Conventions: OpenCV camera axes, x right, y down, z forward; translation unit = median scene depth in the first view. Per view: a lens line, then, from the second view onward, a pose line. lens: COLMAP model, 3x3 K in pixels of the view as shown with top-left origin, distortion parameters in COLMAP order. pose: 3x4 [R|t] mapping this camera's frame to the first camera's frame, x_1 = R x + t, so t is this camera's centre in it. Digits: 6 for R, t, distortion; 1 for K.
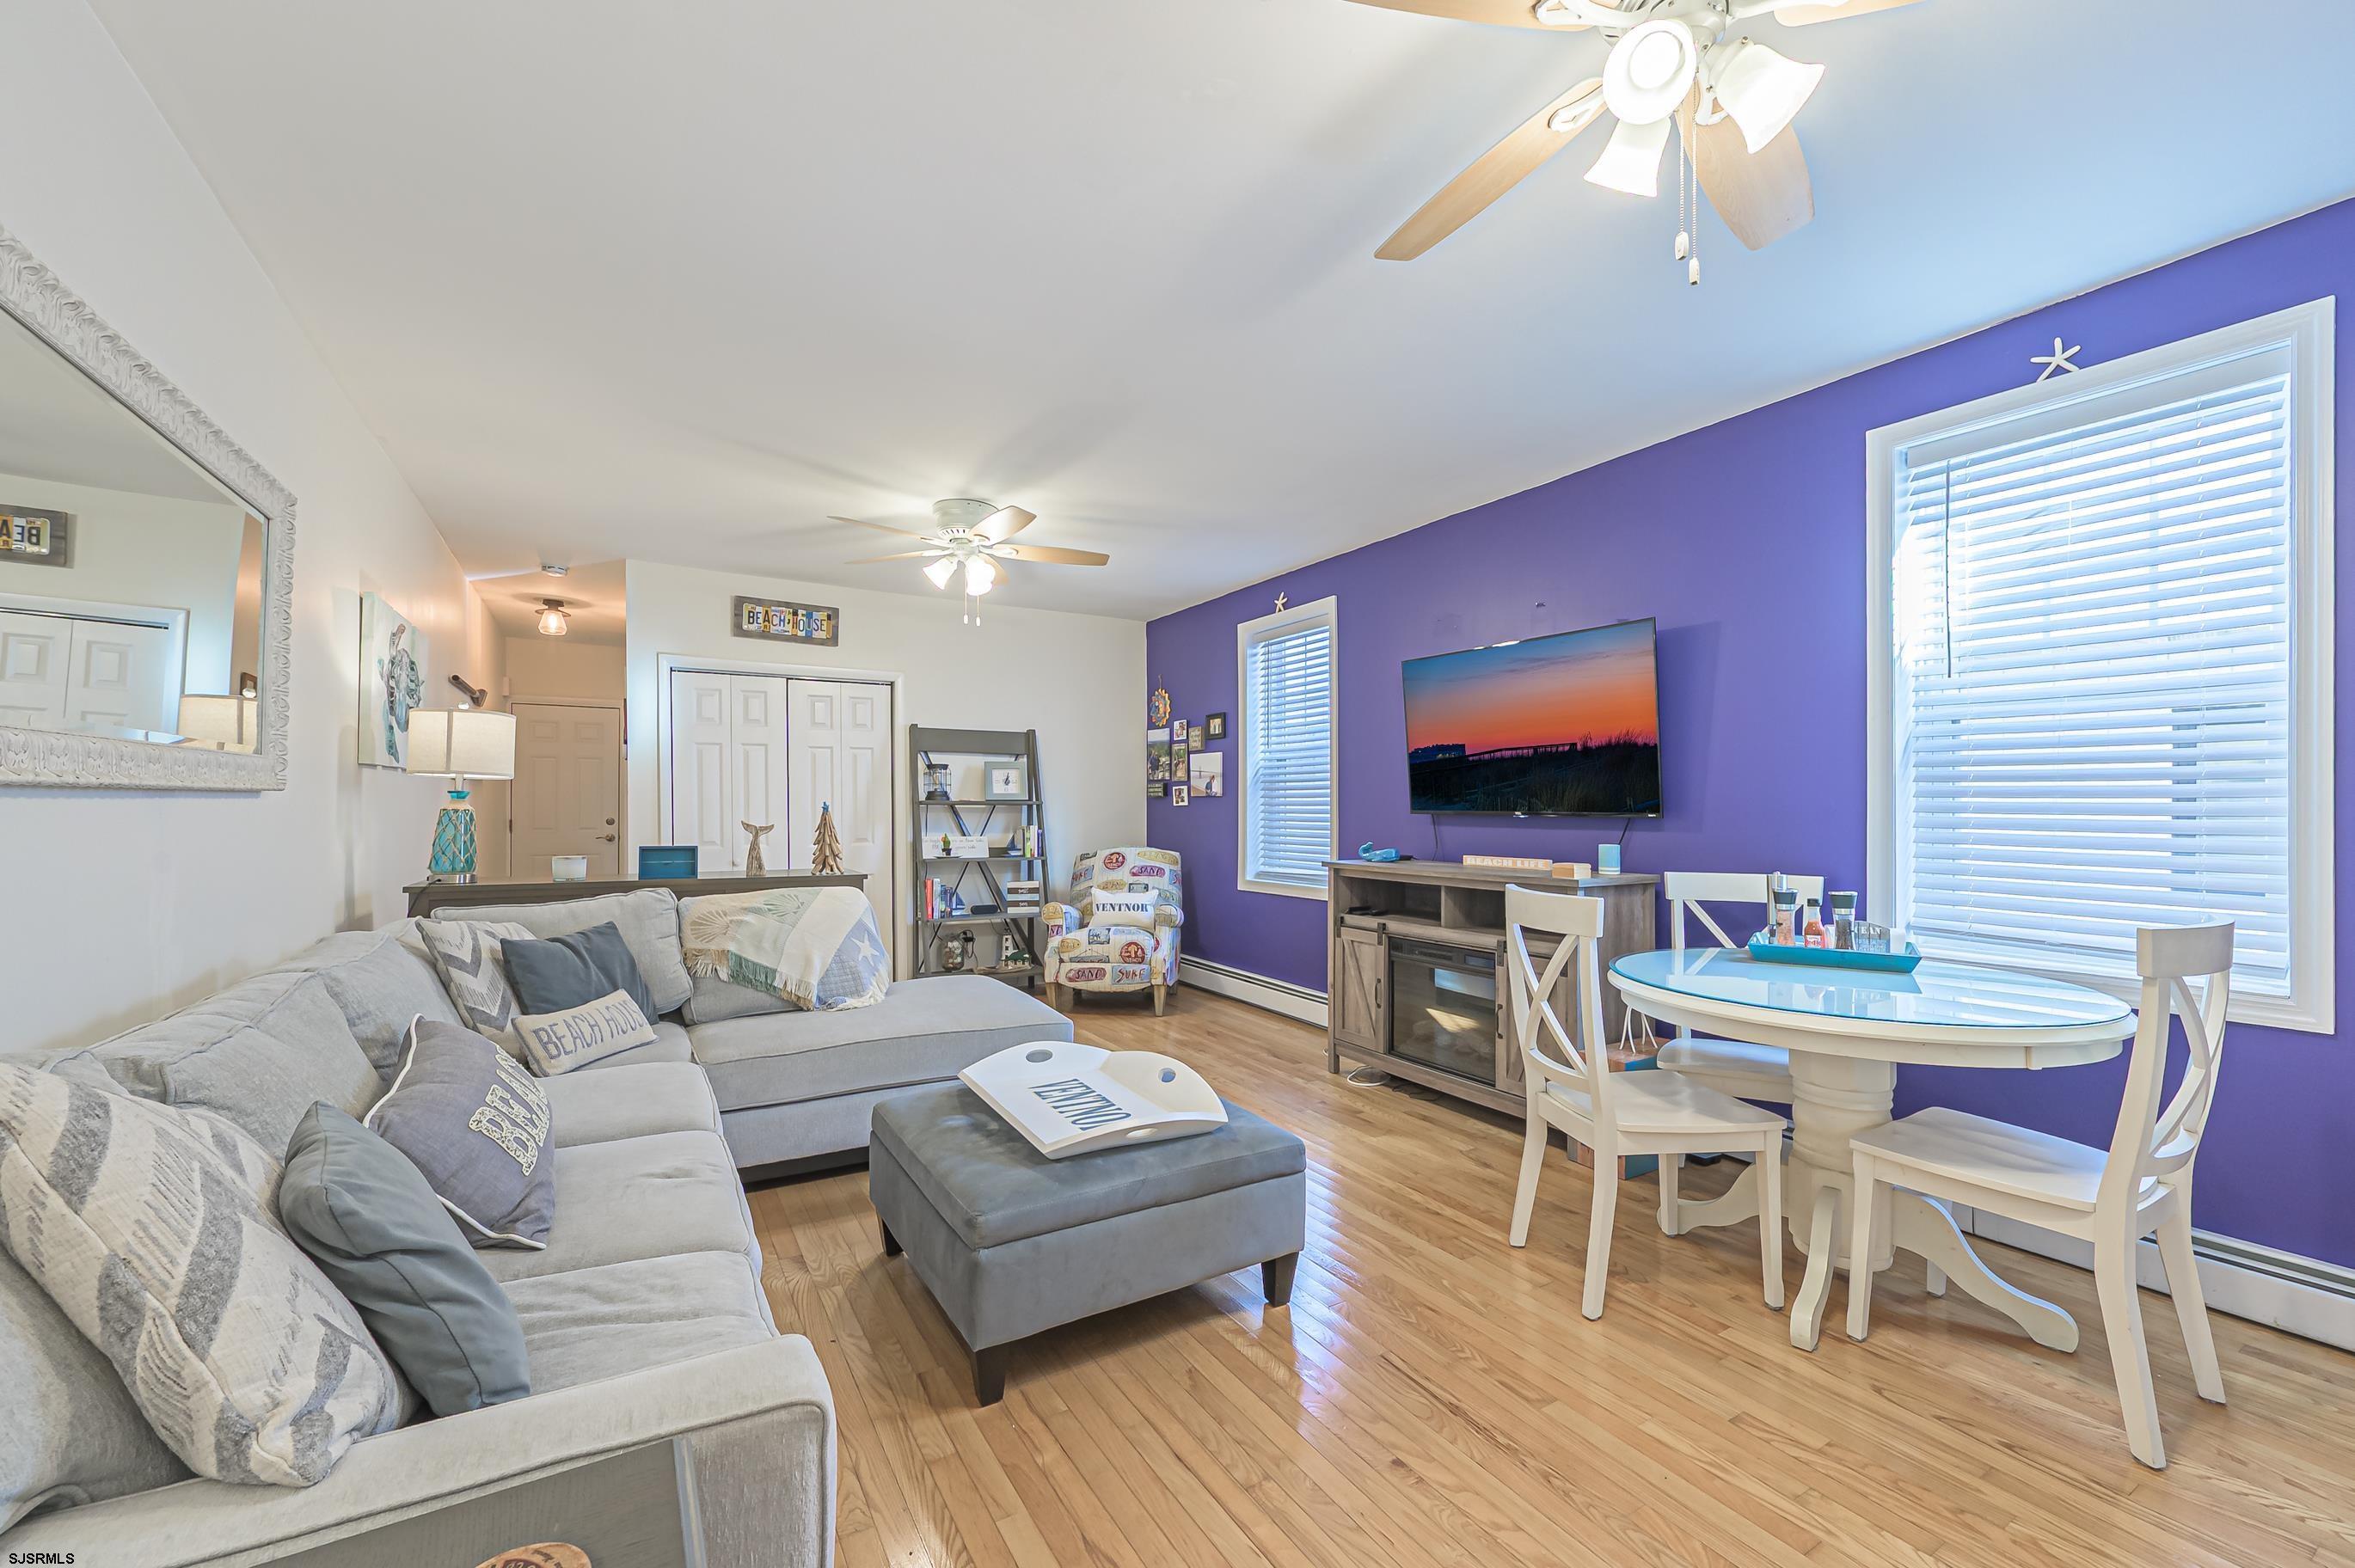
lens RADIAL K [[927.3, 0, 1190.3], [0, 927.3, 813.9], [0, 0, 1]] dist [0.000659, -0.000642]
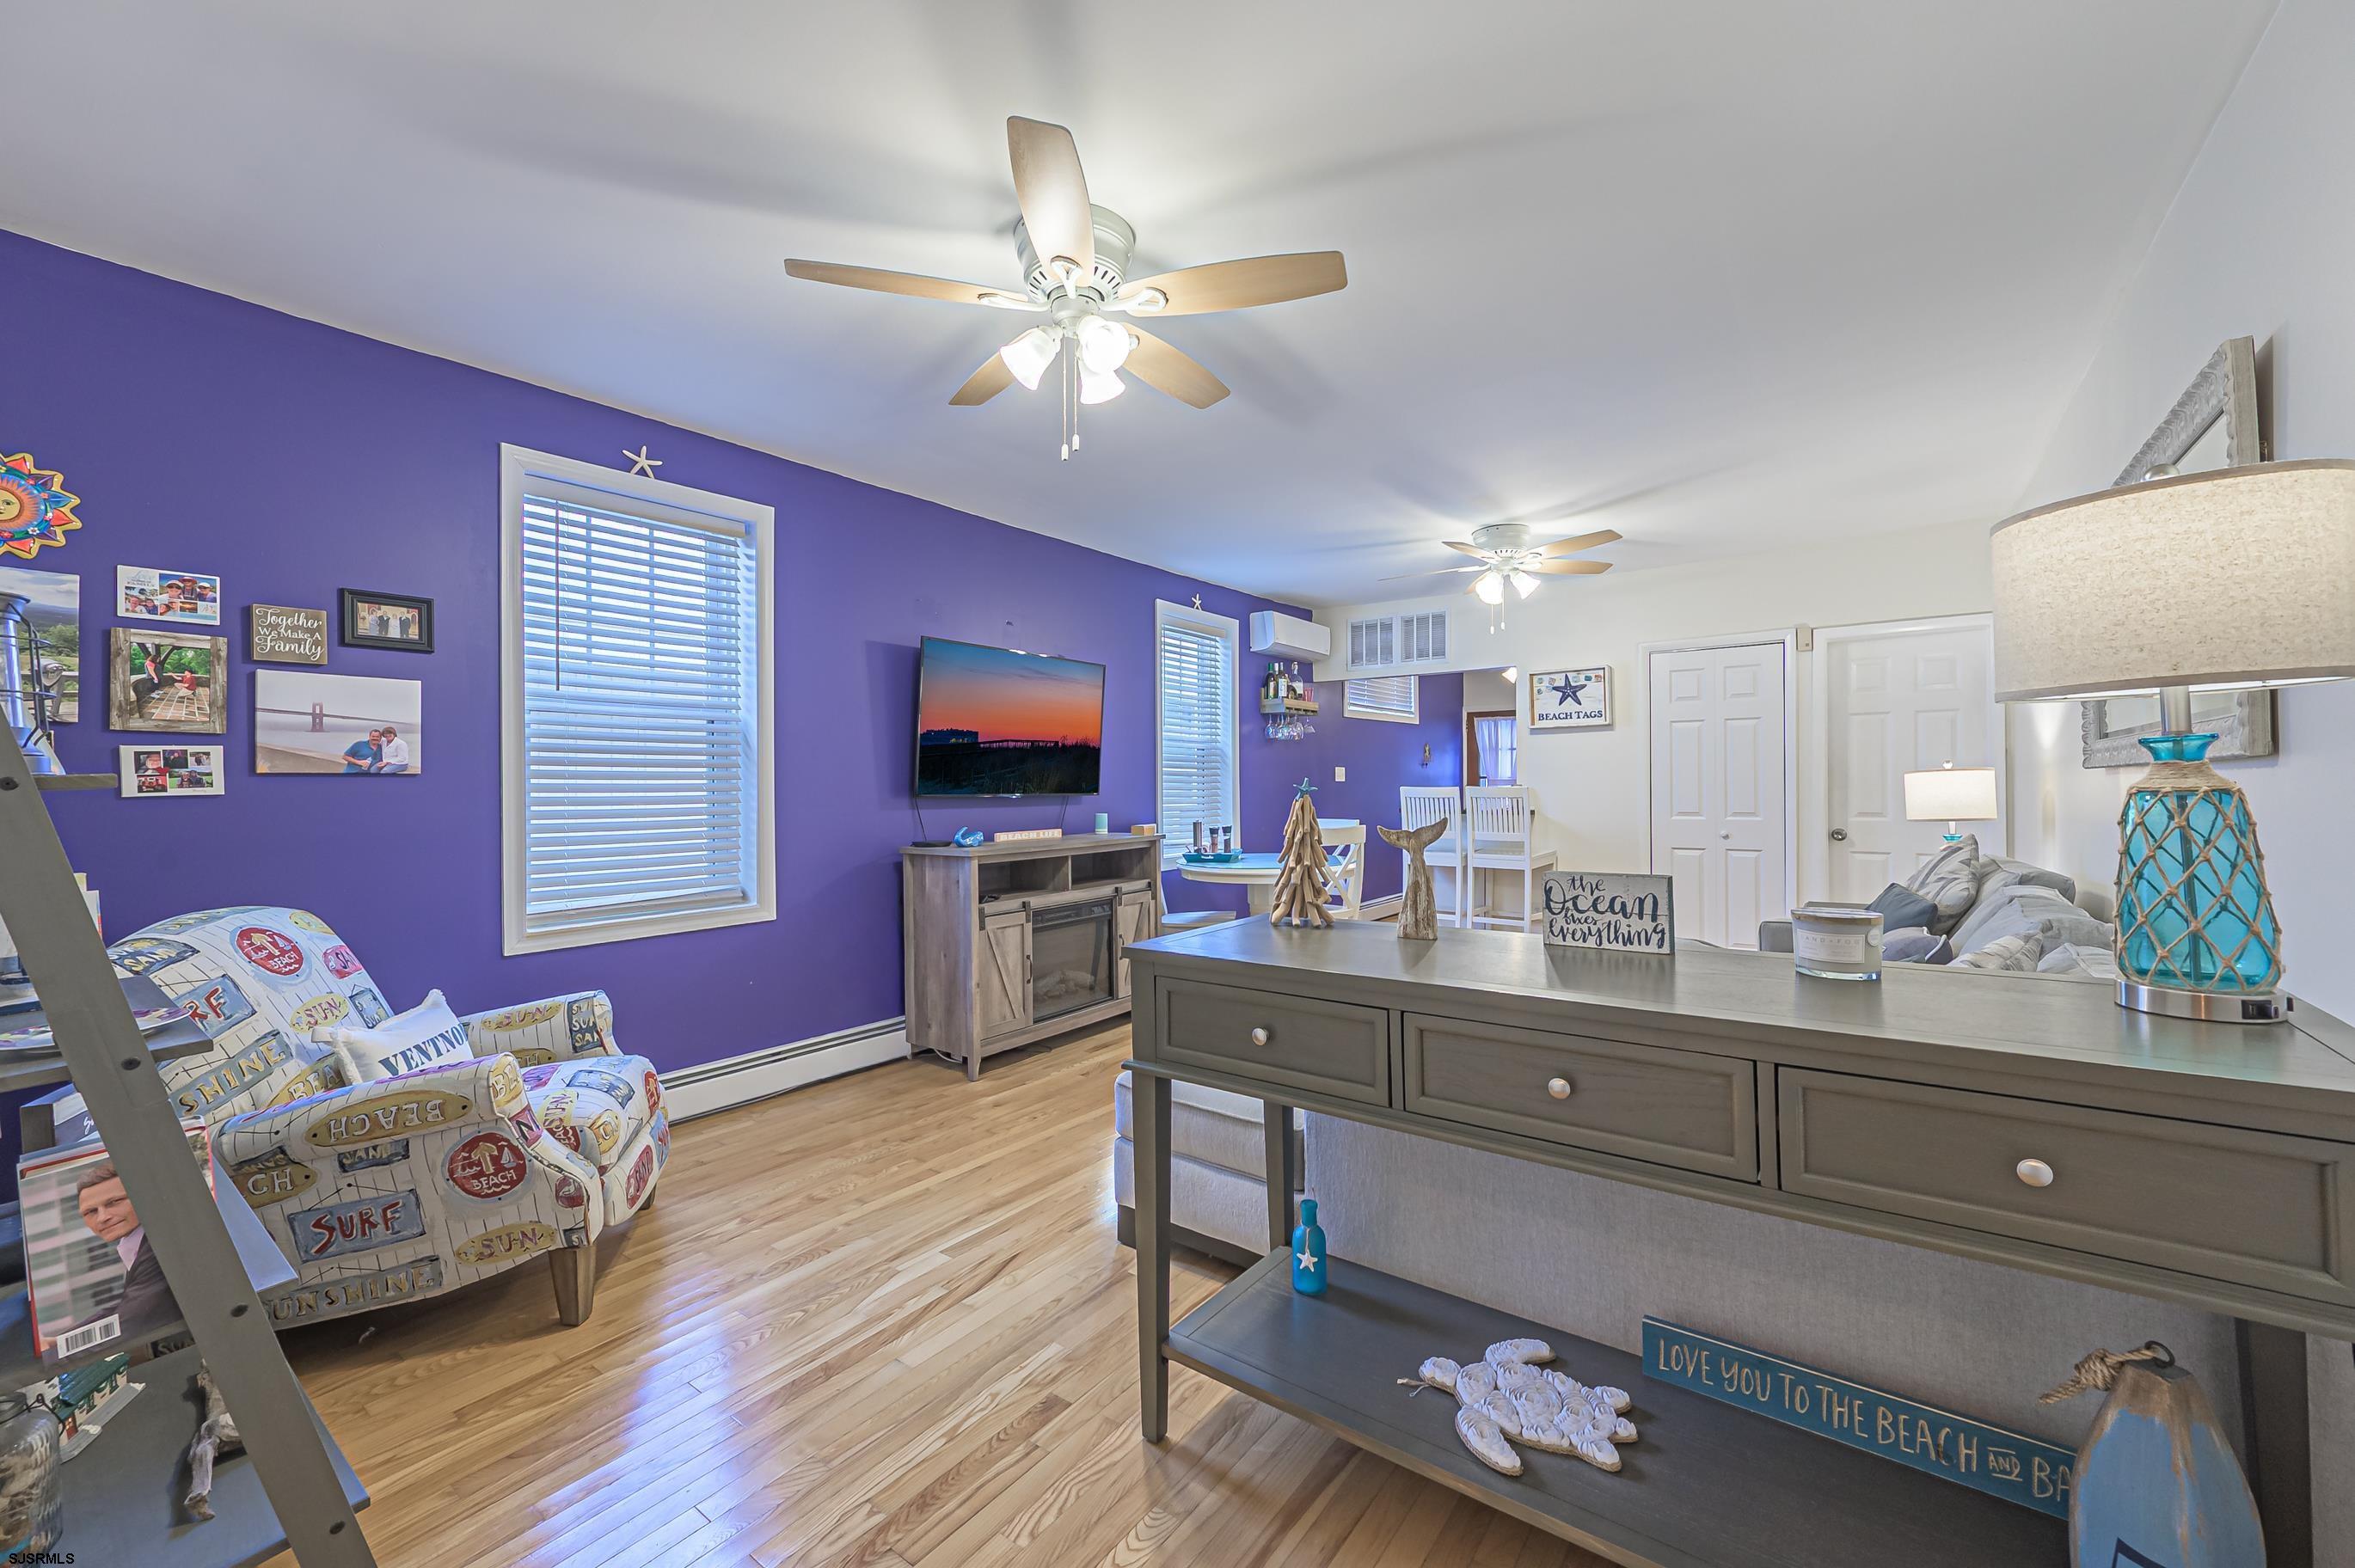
lens RADIAL K [[927.3, 0, 1172.3], [0, 927.3, 789.4], [0, 0, 1]] dist [0.000659, -0.000642]
pose [[-0.363546, -0.001190, 0.931575, -0.767711], [0.017120, 0.999822, 0.007958, -0.012143], [-0.931419, 0.018842, -0.363461, 1.149192]]
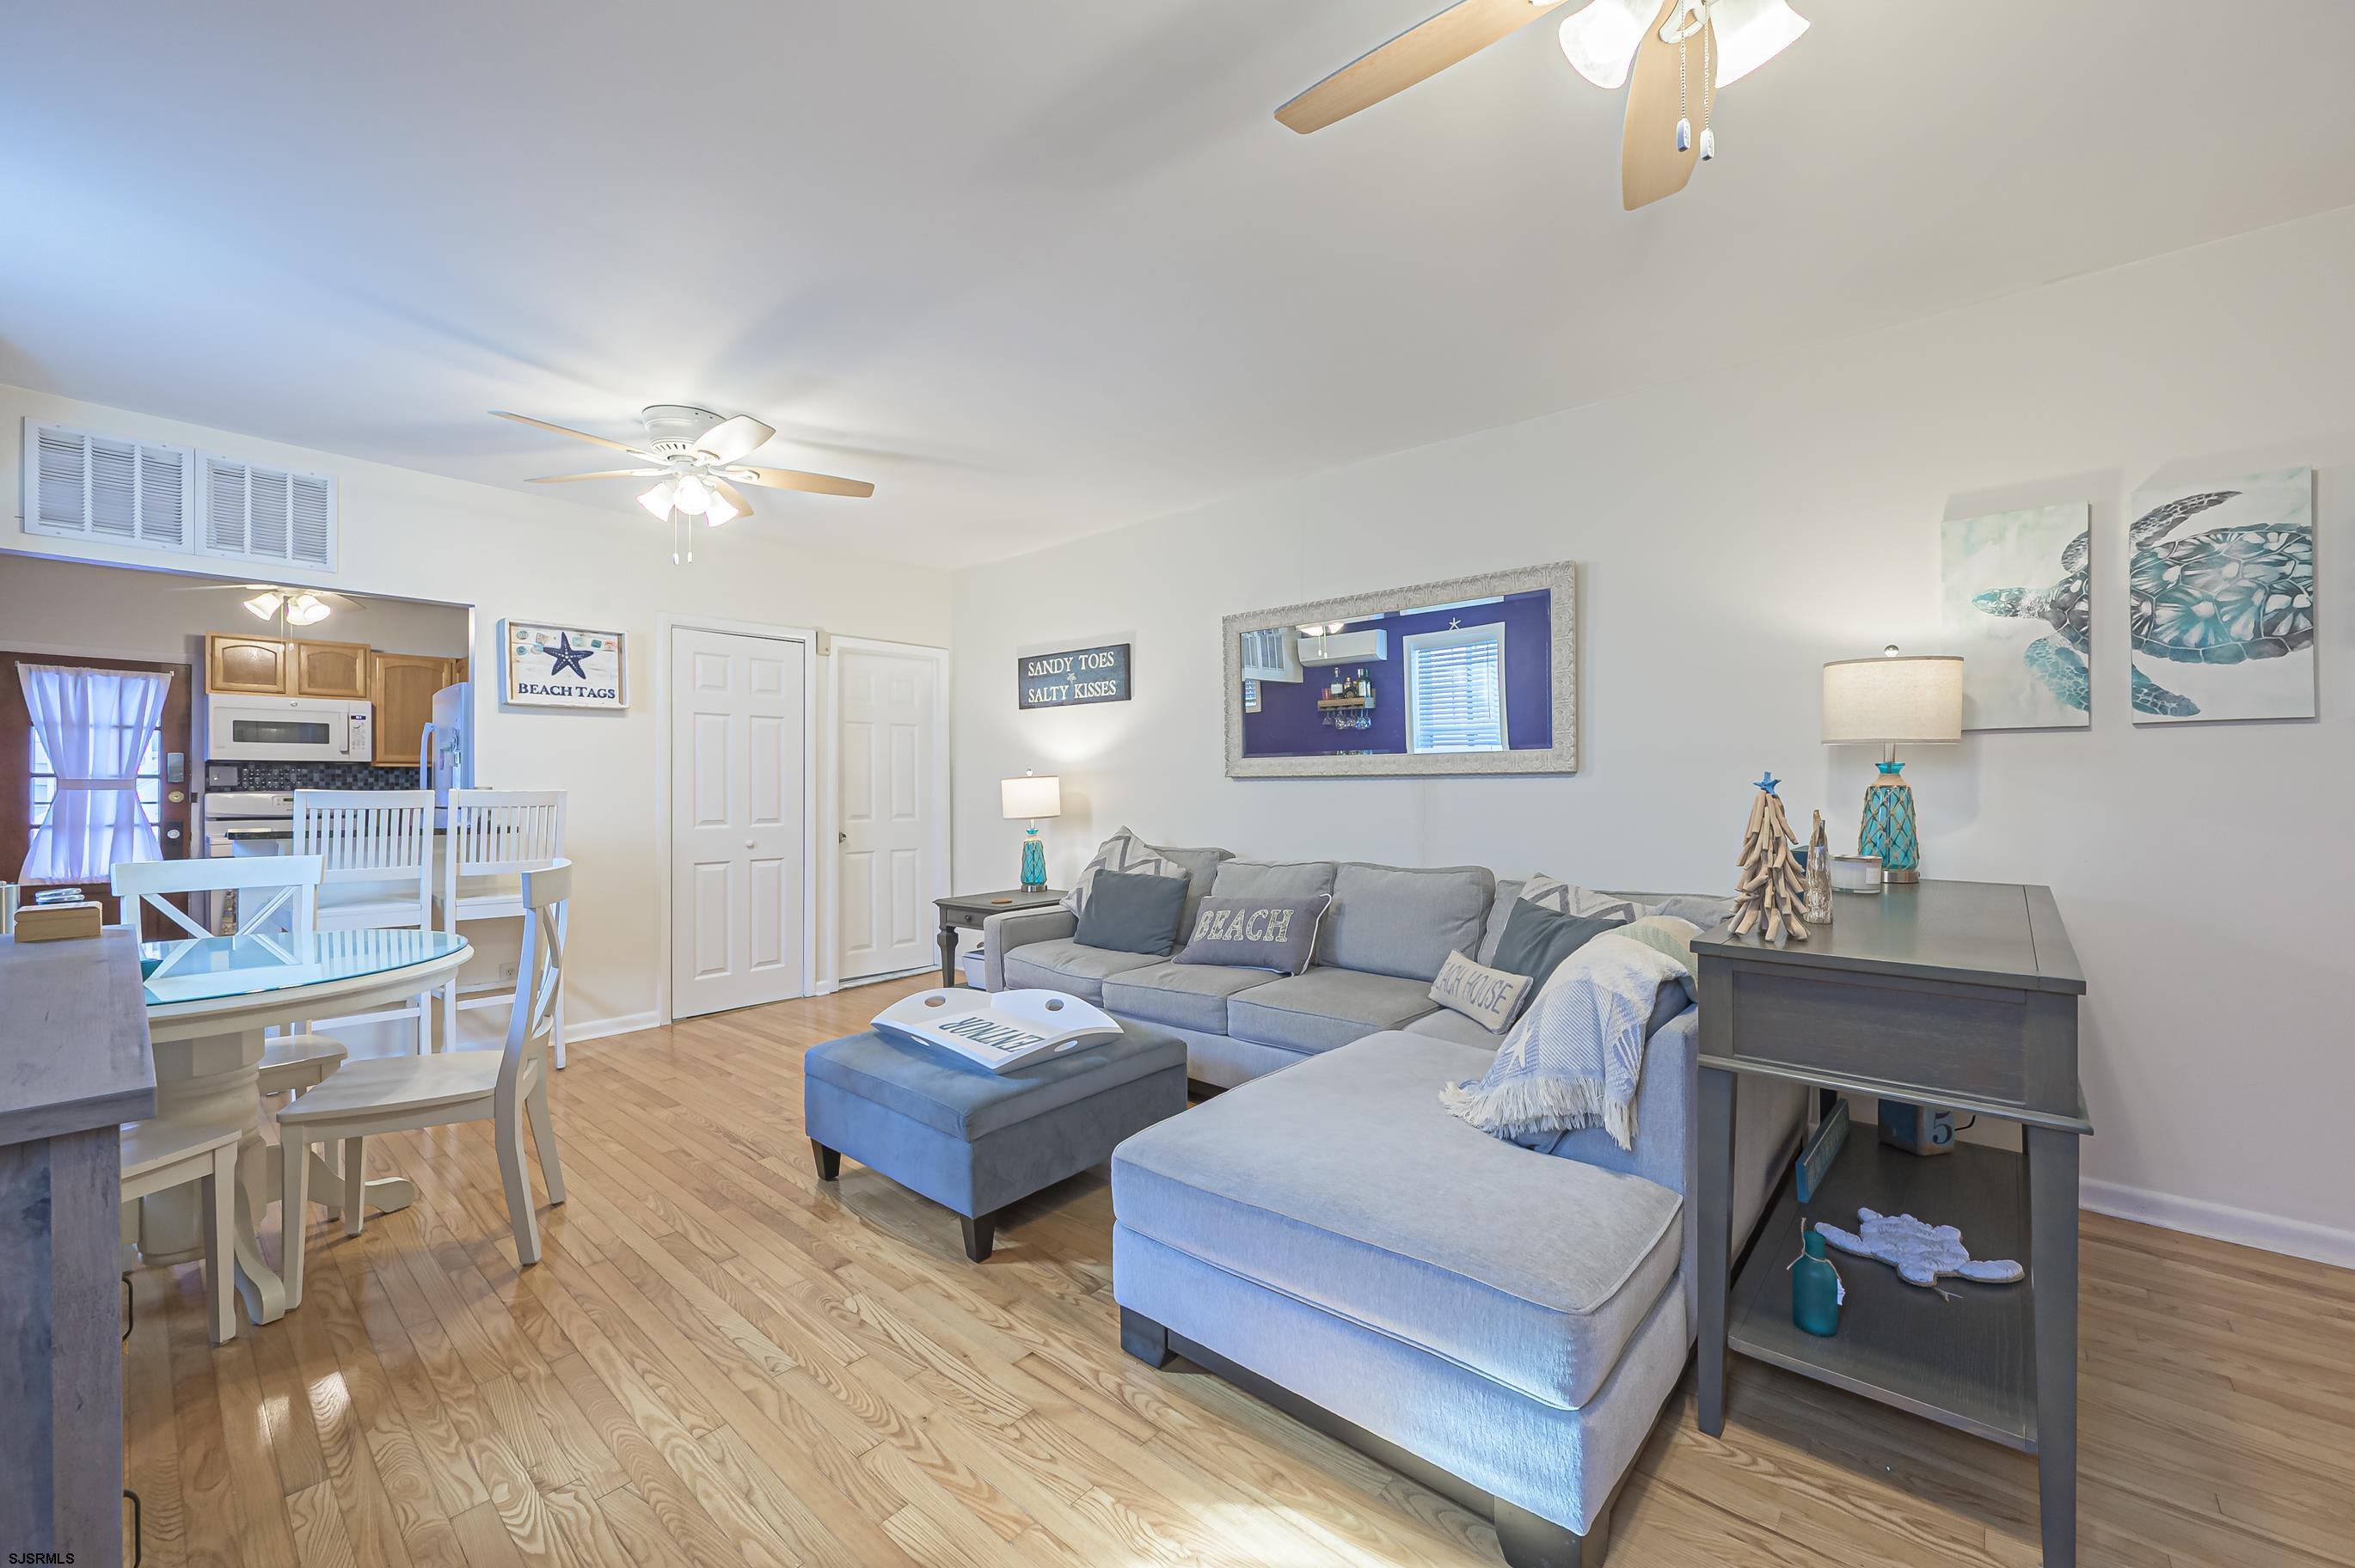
lens RADIAL K [[927.3, 0, 1174.9], [0, 927.3, 789.5], [0, 0, 1]] dist [0.000659, -0.000642]
pose [[-0.956657, 0.002080, -0.291208, 0.004941], [-0.001699, 0.999918, 0.012722, -0.009534], [0.291211, 0.012665, -0.956575, 1.235816]]
